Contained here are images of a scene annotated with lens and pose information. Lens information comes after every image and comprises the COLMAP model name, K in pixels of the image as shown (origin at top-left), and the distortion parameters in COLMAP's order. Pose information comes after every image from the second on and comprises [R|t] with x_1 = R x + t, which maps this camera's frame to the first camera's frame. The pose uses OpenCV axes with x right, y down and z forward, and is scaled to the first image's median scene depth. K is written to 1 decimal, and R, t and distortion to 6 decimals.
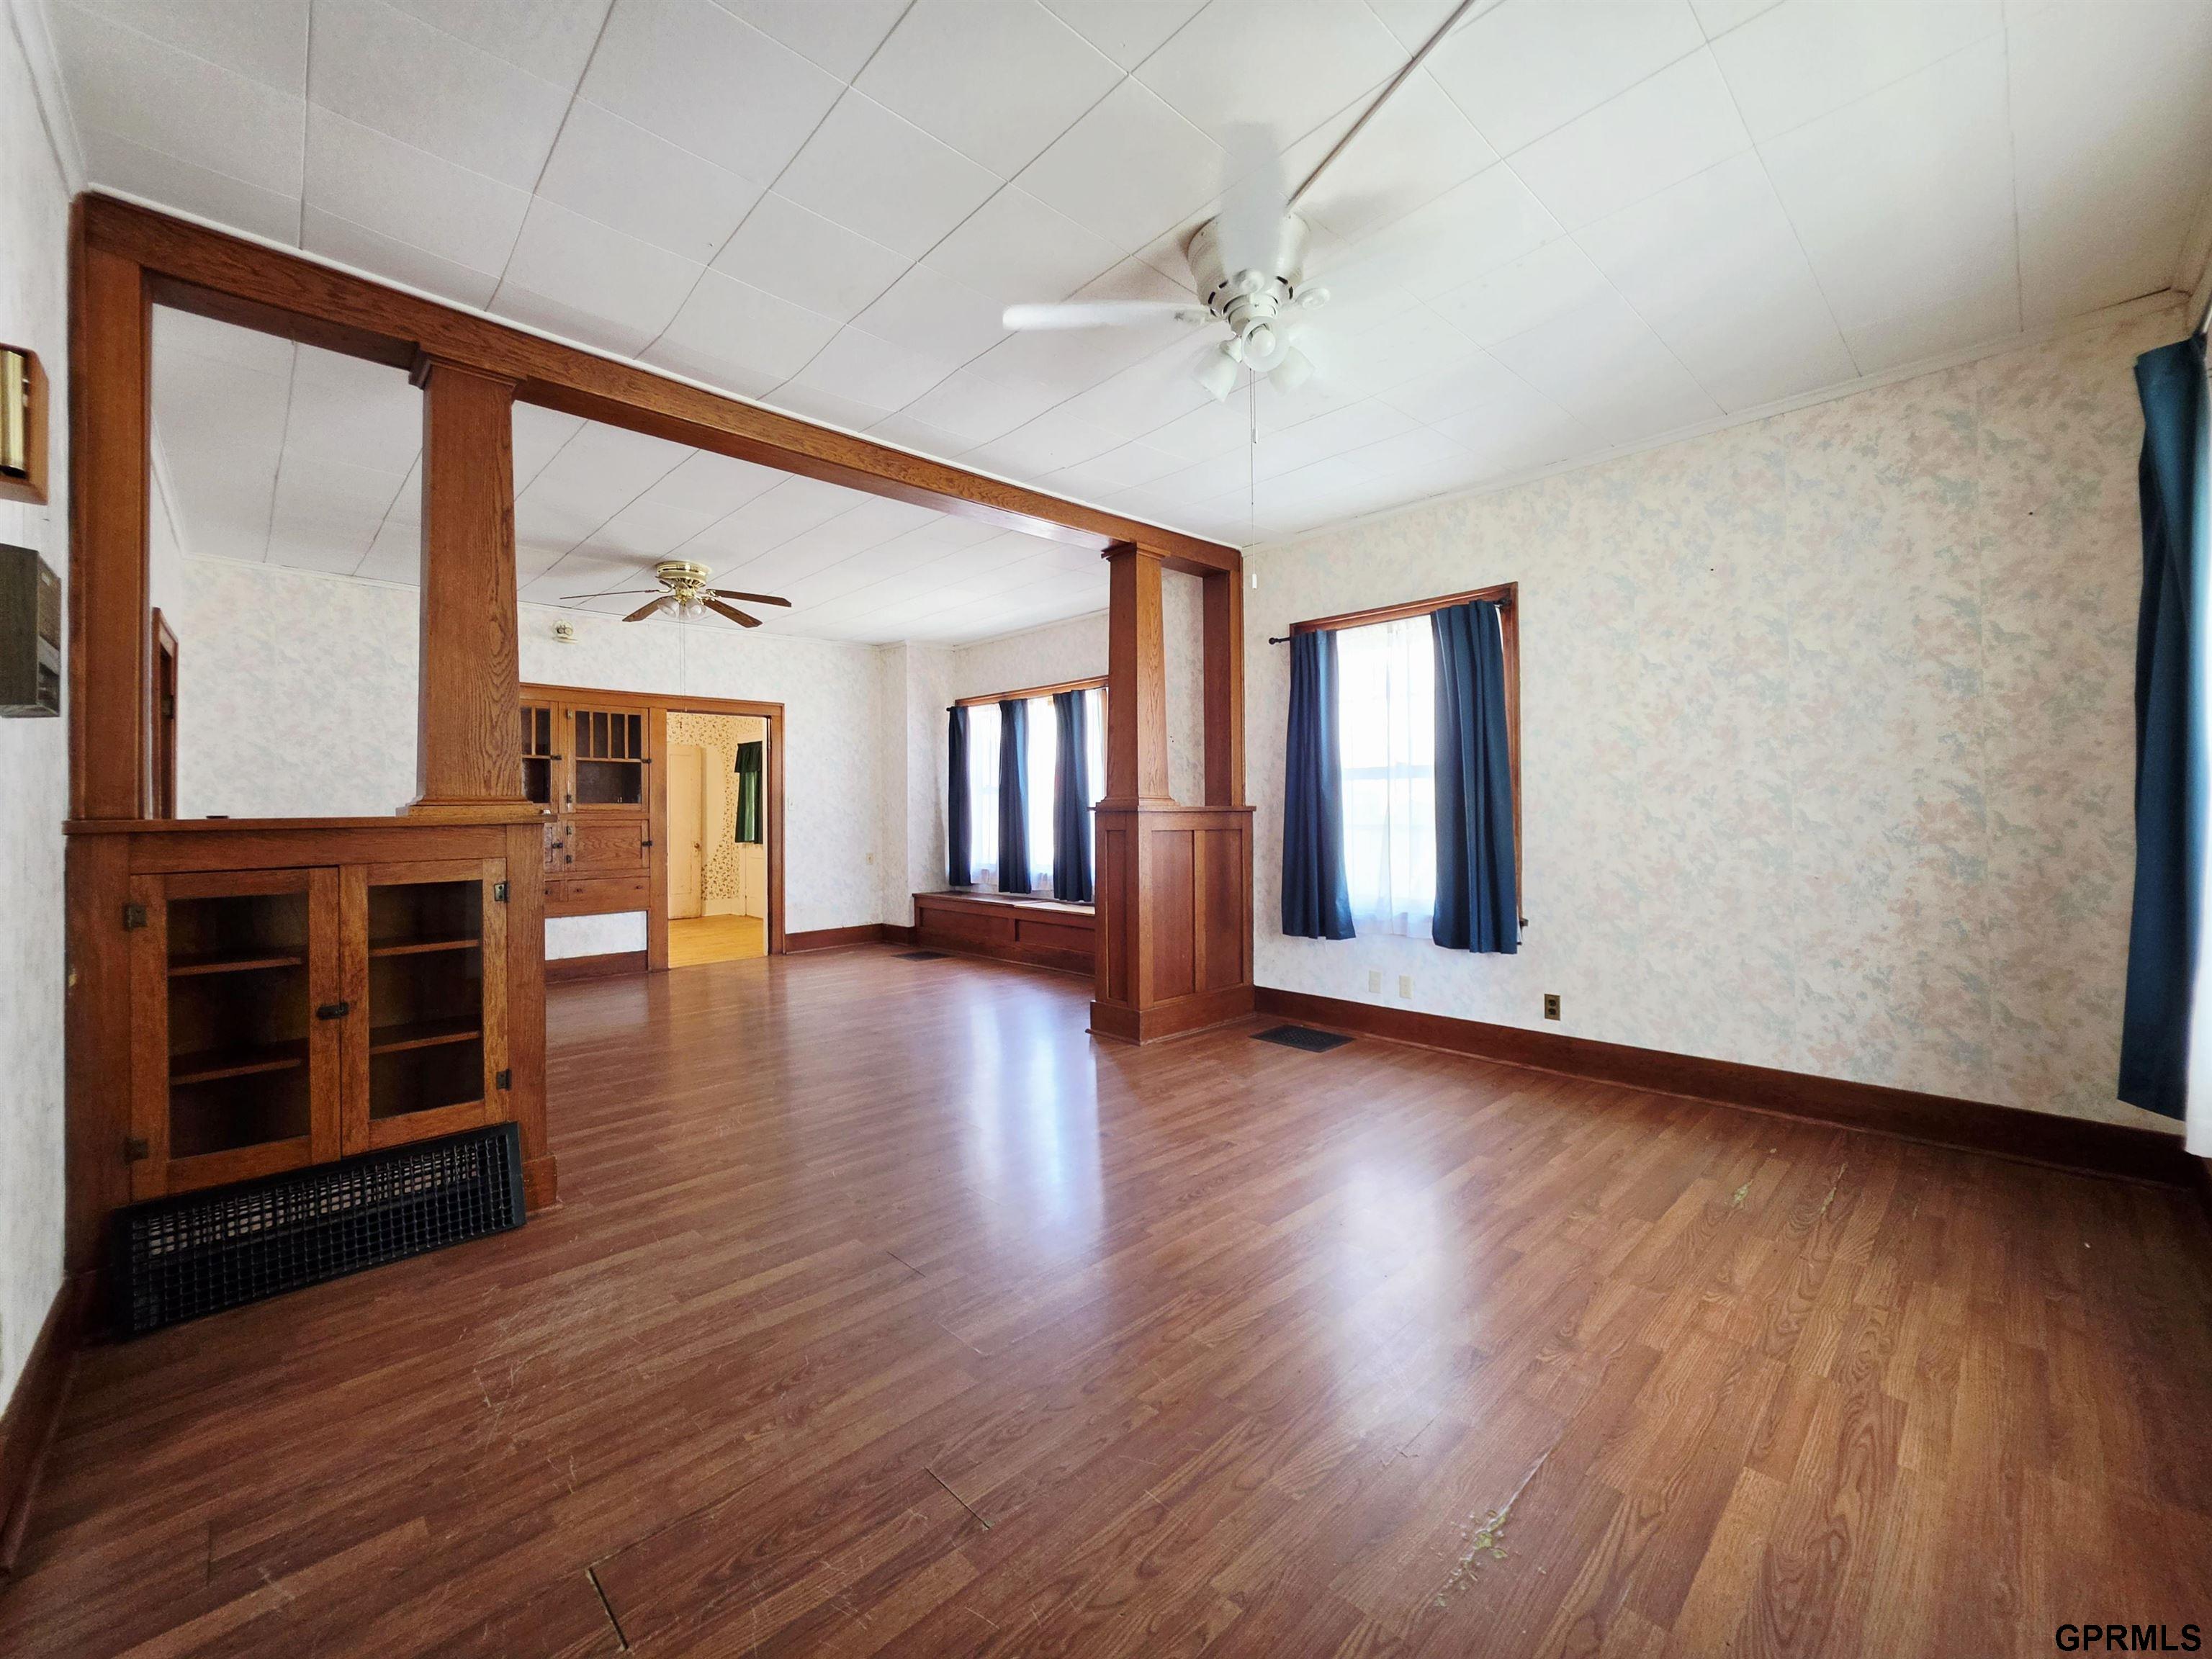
lens RADIAL K [[887.5, 0, 1103.6], [0, 887.5, 823.7], [0, 0, 1]] dist [-0.005856, 0.001088]
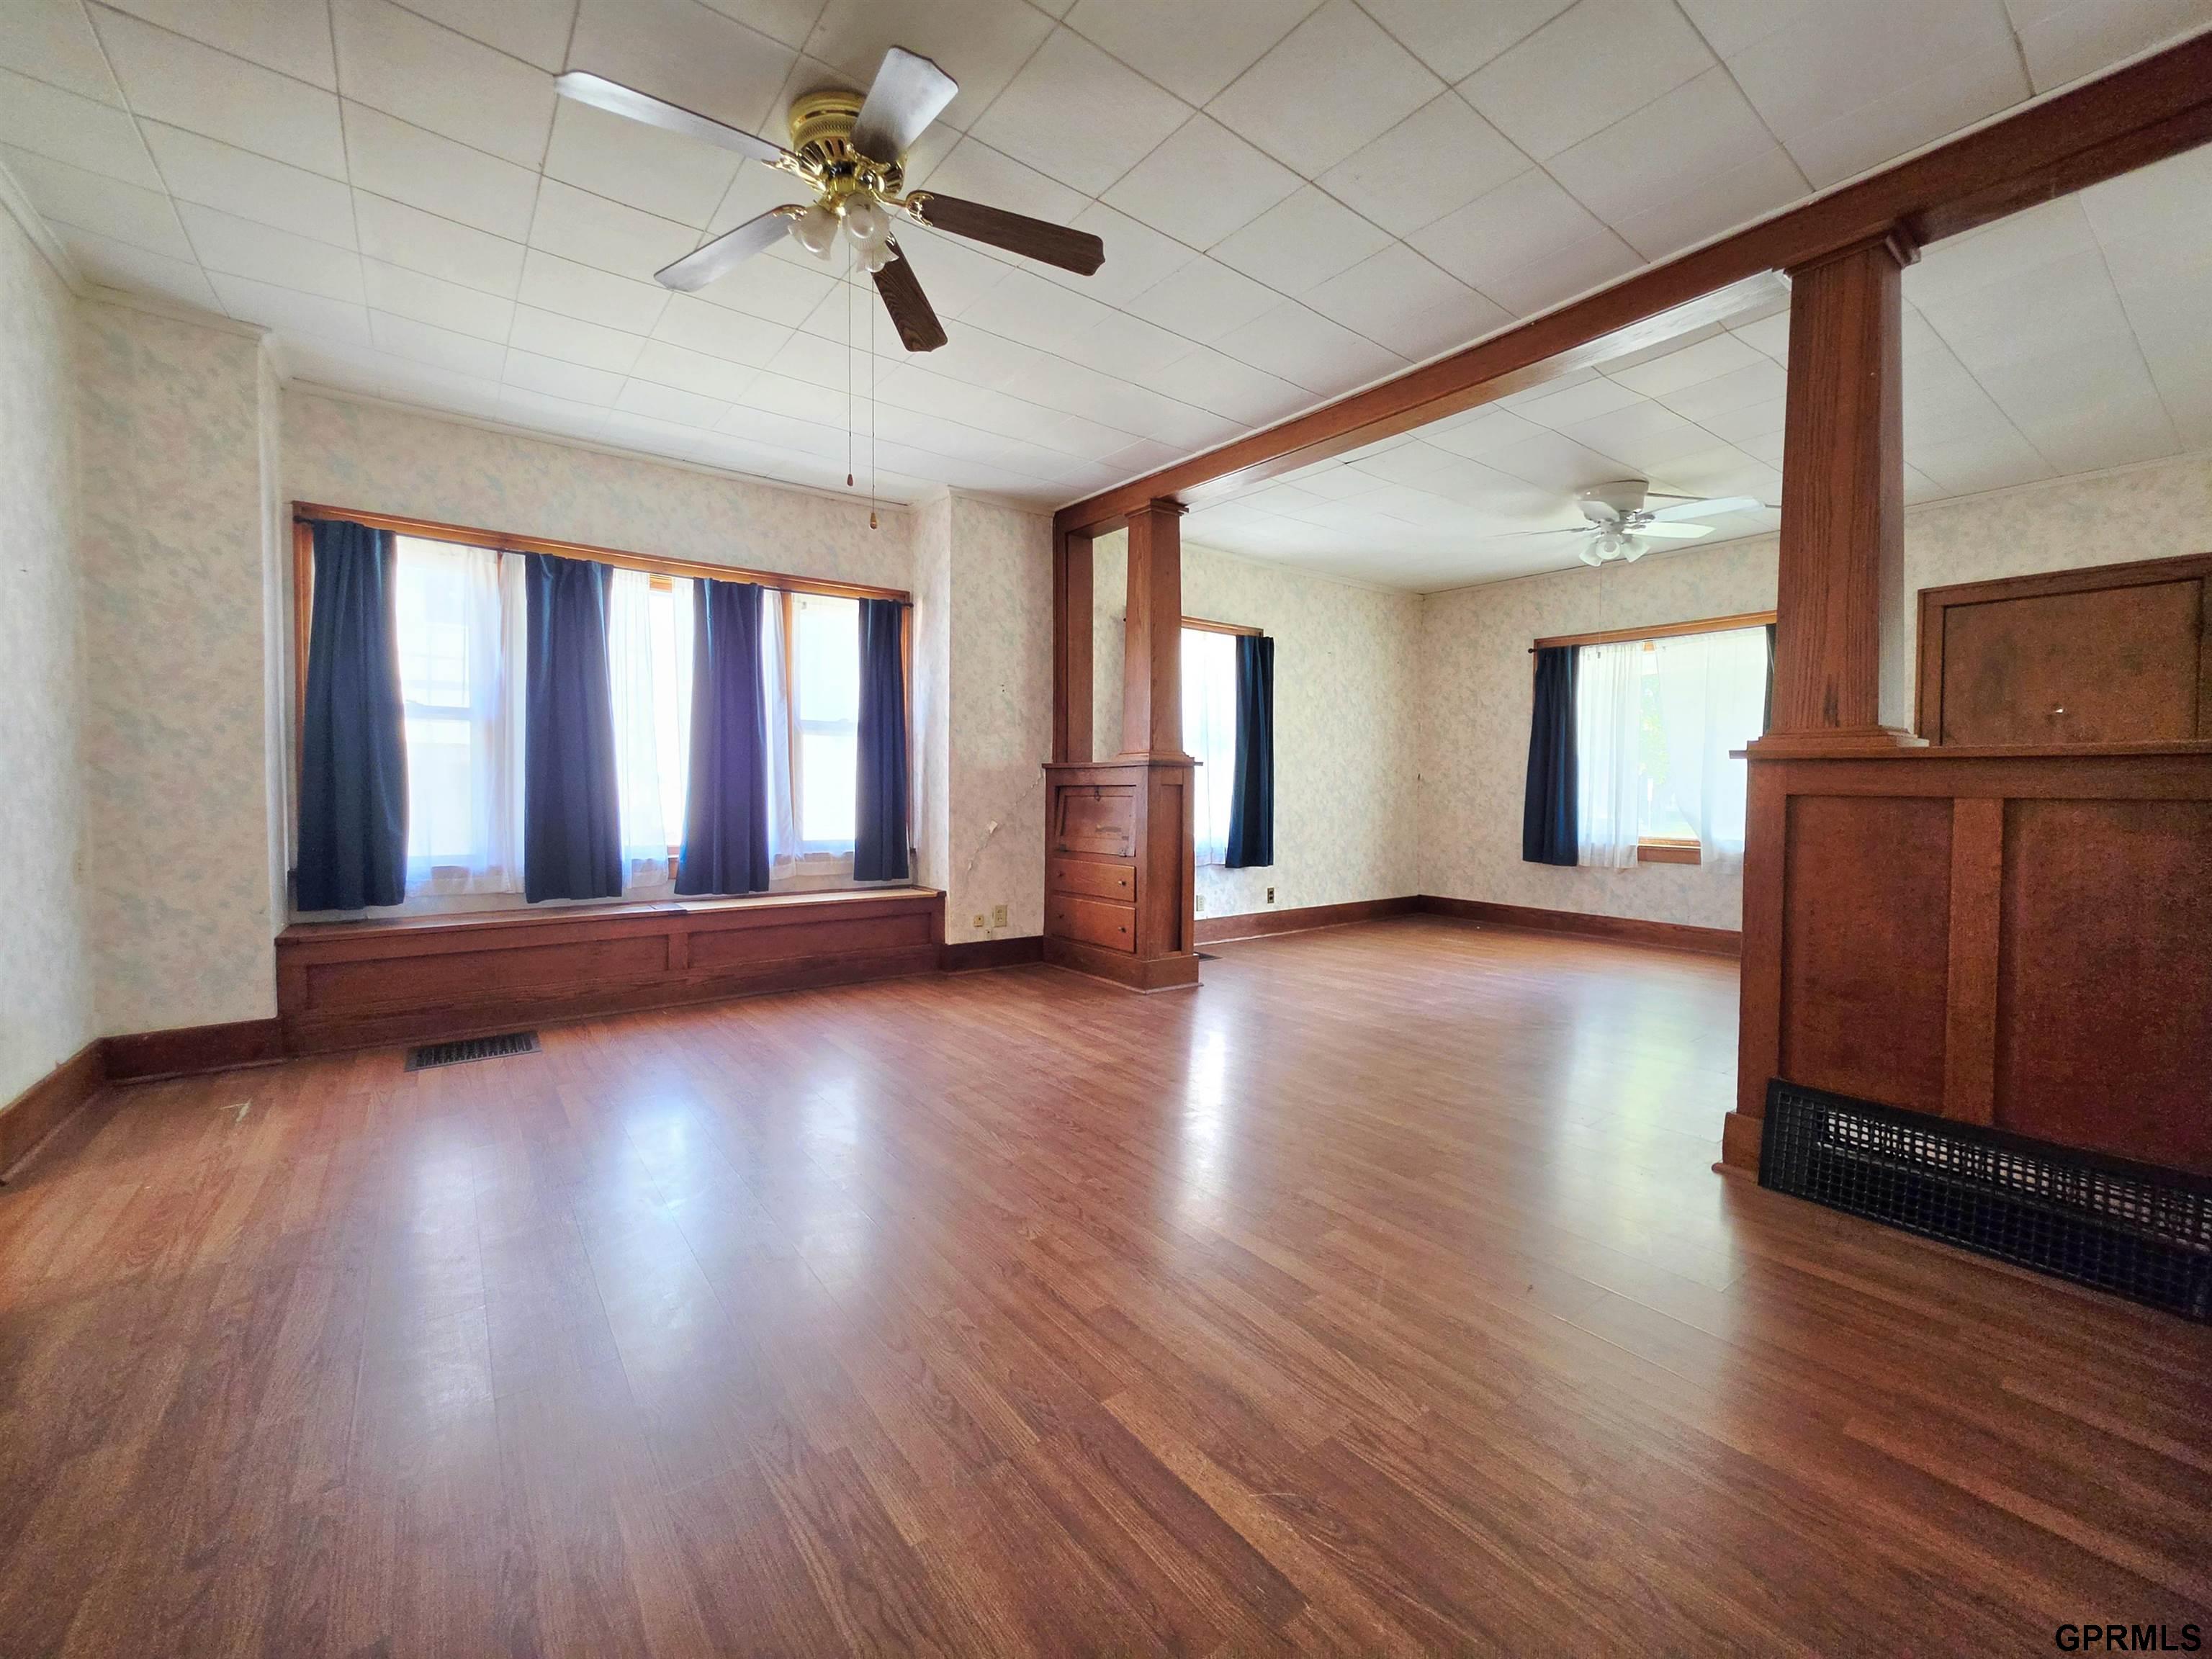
lens RADIAL K [[887.5, 0, 1098.9], [0, 887.5, 815.0], [0, 0, 1]] dist [-0.005856, 0.001088]
pose [[0.131742, -0.027321, 0.990907, -0.840635], [-0.003176, 0.999603, 0.027983, 0.009455], [-0.991279, -0.006833, 0.131603, 0.798345]]
